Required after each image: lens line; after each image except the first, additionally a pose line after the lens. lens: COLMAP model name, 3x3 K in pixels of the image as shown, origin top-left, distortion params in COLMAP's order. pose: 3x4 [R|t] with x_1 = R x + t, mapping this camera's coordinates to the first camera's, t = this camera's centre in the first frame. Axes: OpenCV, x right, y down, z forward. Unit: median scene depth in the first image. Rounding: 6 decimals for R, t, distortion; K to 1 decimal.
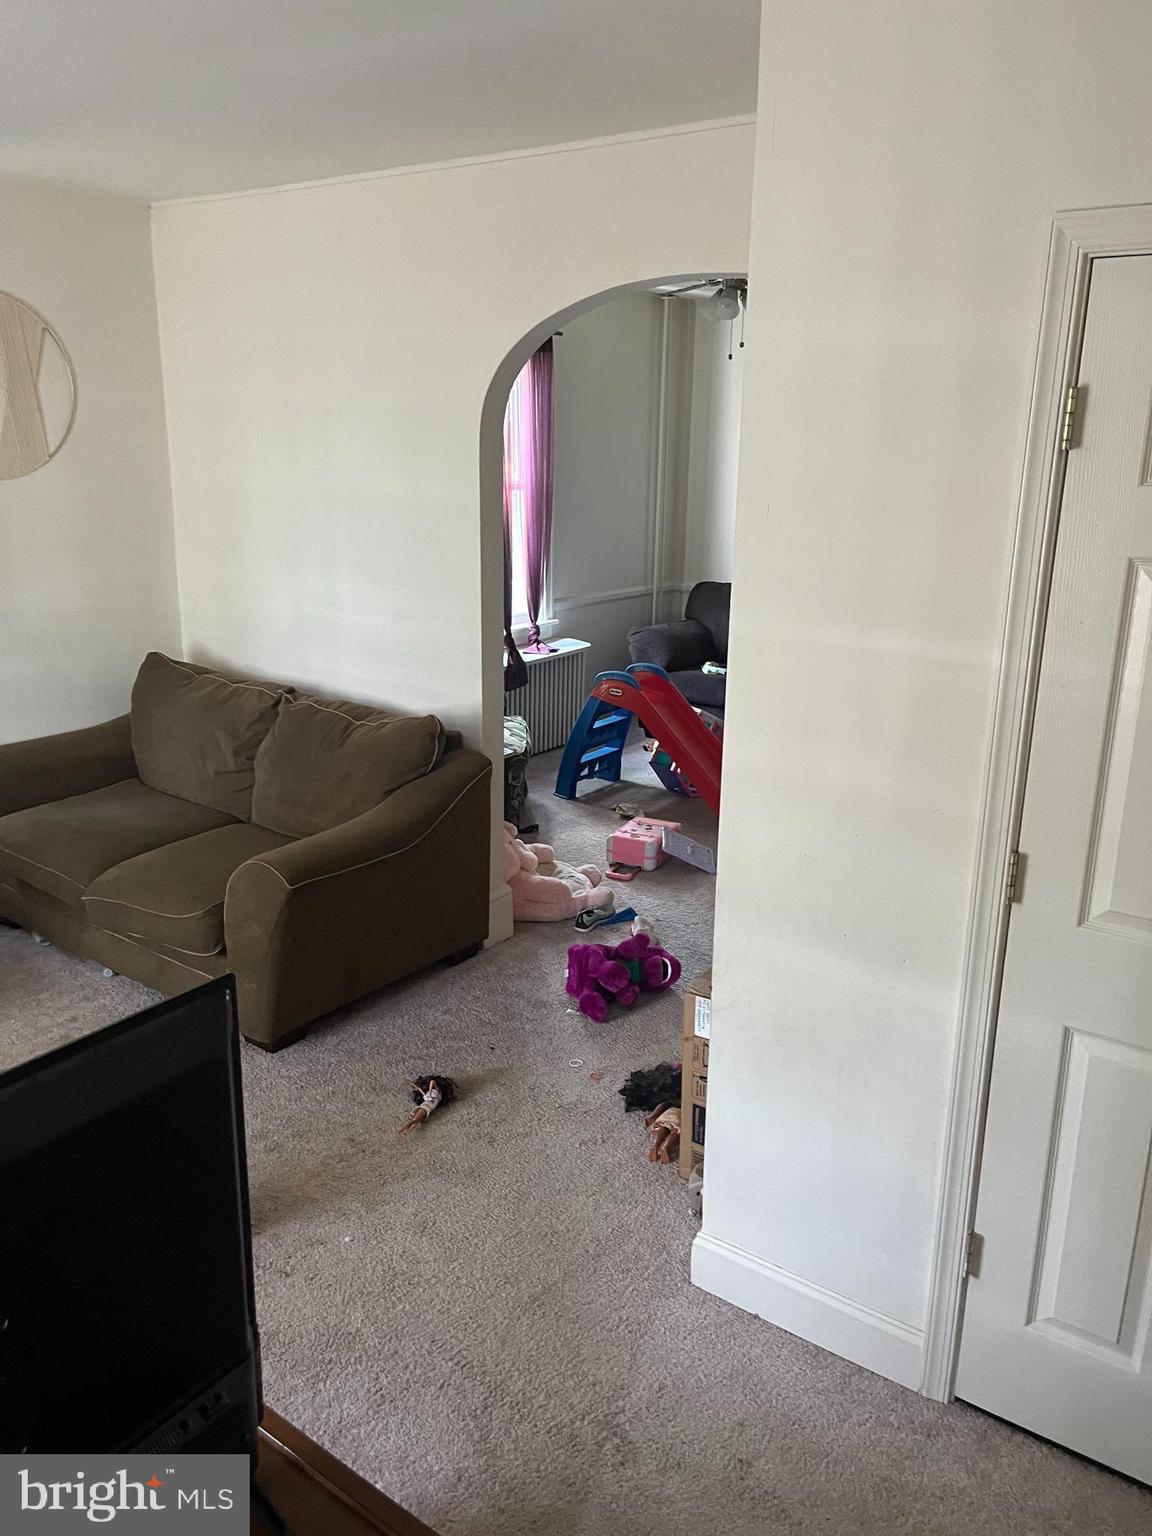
lens RADIAL K [[1142.6, 0, 569.0], [0, 1142.6, 771.7], [0, 0, 1]] dist [0.058414, -0.080322]
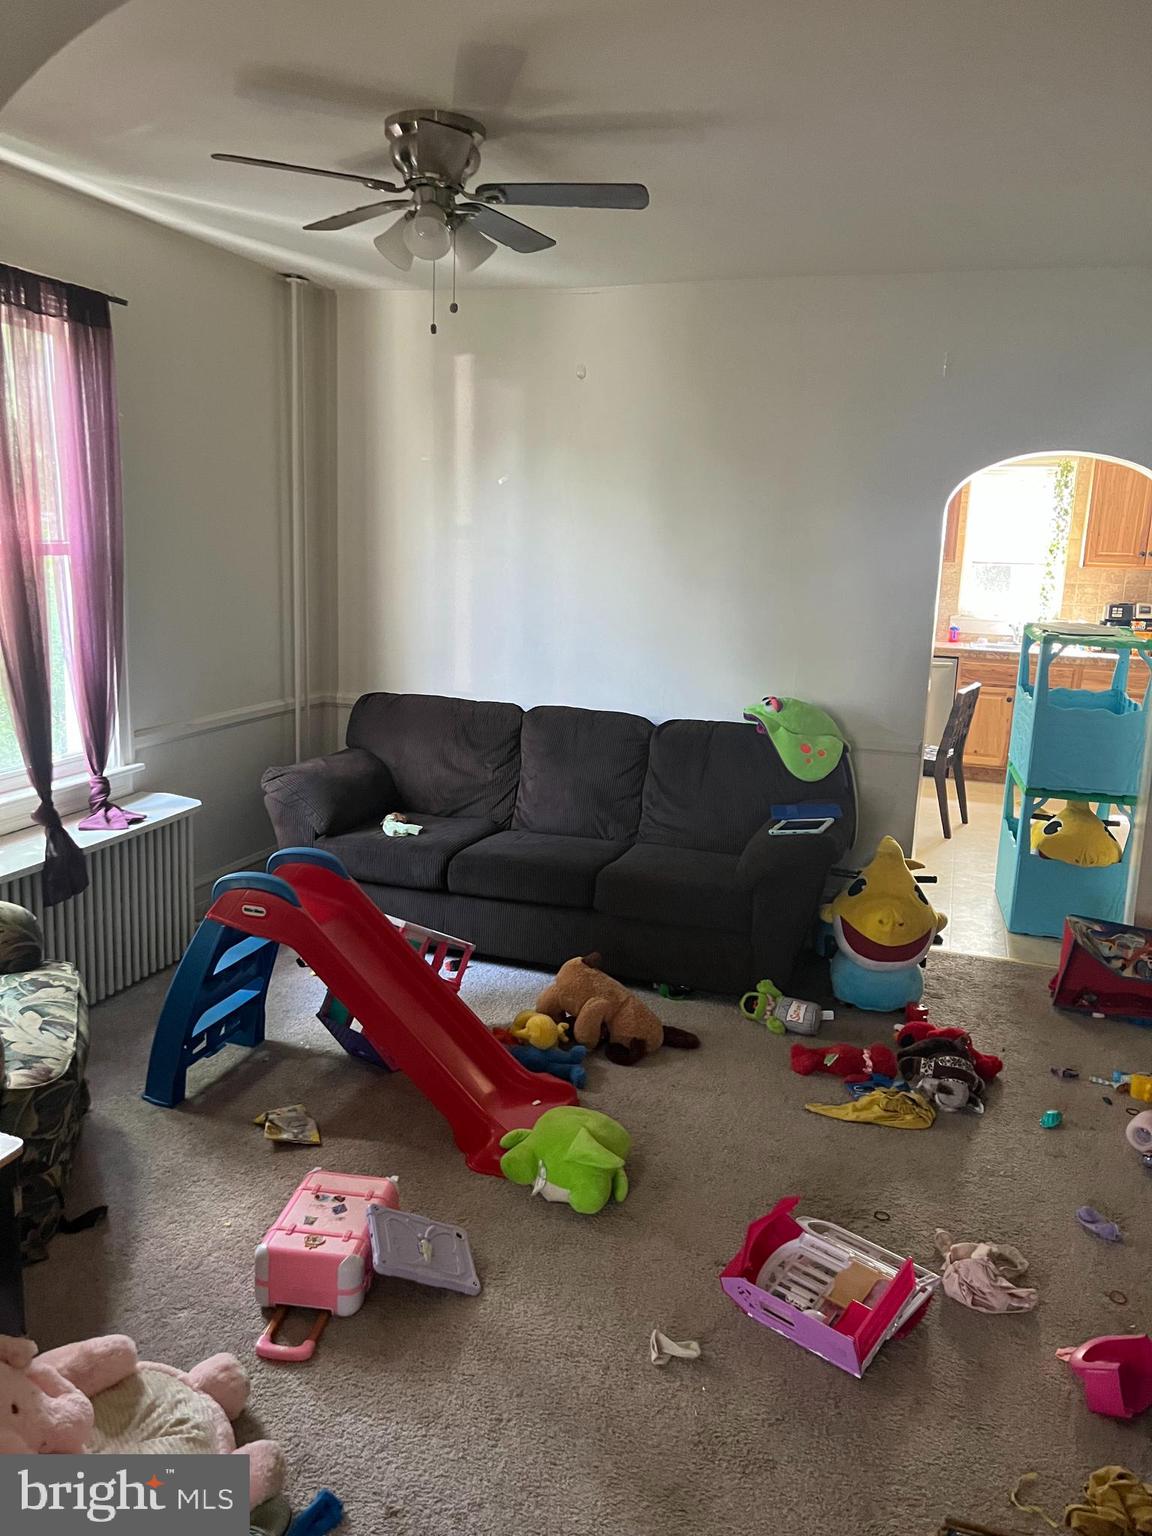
lens RADIAL K [[1142.6, 0, 581.4], [0, 1142.6, 759.4], [0, 0, 1]] dist [0.058414, -0.080322]
pose [[0.942330, -0.042139, 0.332022, 0.006660], [0.067375, 0.995617, -0.064860, -0.072287], [-0.327834, 0.083490, 0.941039, 0.313710]]
